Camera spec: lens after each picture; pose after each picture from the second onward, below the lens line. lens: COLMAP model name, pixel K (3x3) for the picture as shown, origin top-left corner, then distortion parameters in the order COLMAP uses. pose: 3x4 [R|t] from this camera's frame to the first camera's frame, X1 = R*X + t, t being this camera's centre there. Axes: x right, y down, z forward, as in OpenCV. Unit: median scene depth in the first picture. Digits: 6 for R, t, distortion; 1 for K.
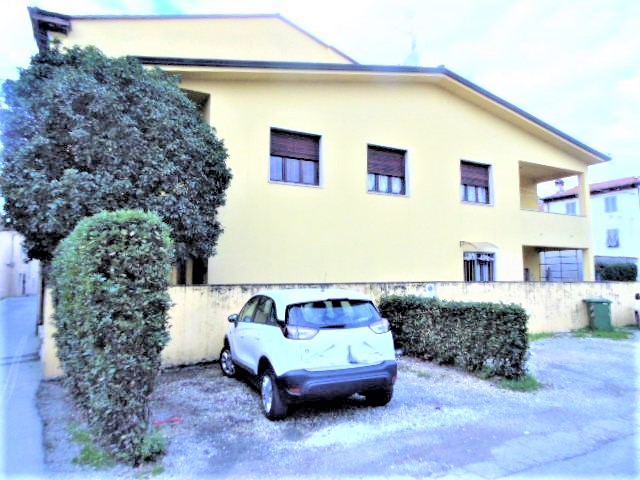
lens RADIAL K [[423.1, 0, 320.0], [0, 423.1, 240.0], [0, 0, 1]] dist [0.006771, 0.001785]
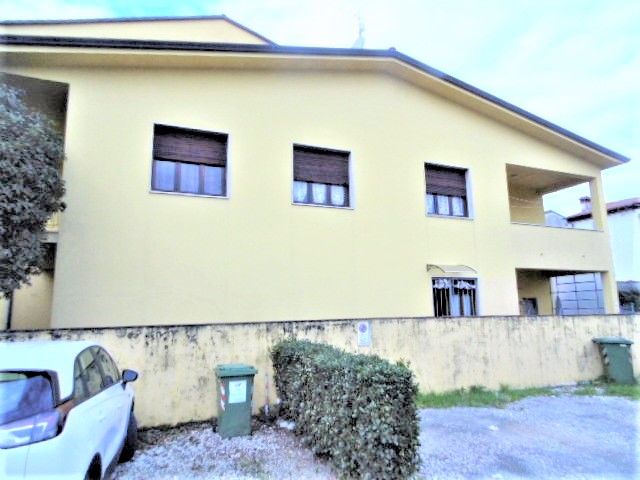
lens RADIAL K [[423.1, 0, 320.0], [0, 423.1, 240.0], [0, 0, 1]] dist [0.006771, 0.001785]
pose [[0.996663, -0.028386, -0.076529, 0.202016], [0.022412, 0.996716, -0.077812, 0.014842], [0.078487, 0.075837, 0.994026, 0.210168]]
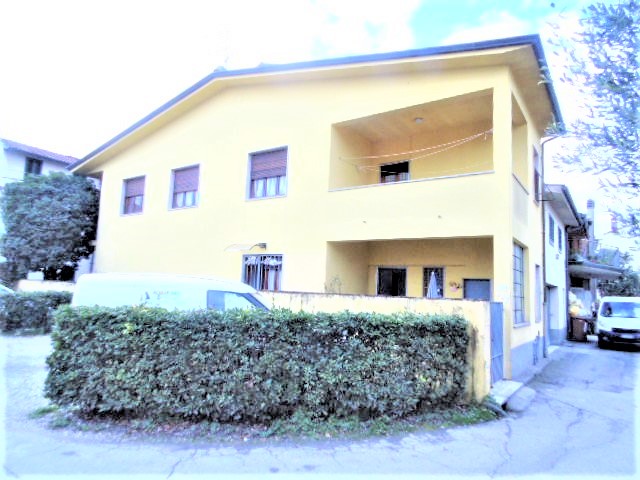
lens RADIAL K [[423.1, 0, 320.0], [0, 423.1, 240.0], [0, 0, 1]] dist [0.006771, 0.001785]
pose [[0.463265, -0.076955, -0.882872, 1.258345], [0.046276, 0.996964, -0.062617, 0.061147], [0.885011, -0.011847, 0.465420, 0.753342]]
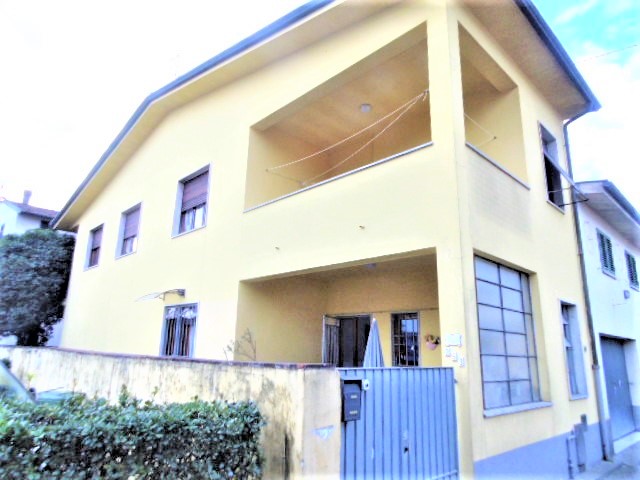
lens RADIAL K [[423.1, 0, 320.0], [0, 423.1, 240.0], [0, 0, 1]] dist [0.006771, 0.001785]
pose [[0.285332, -0.224308, -0.931811, 1.130818], [0.074207, 0.974480, -0.211856, 0.090176], [0.955552, -0.008697, 0.294696, 1.079628]]
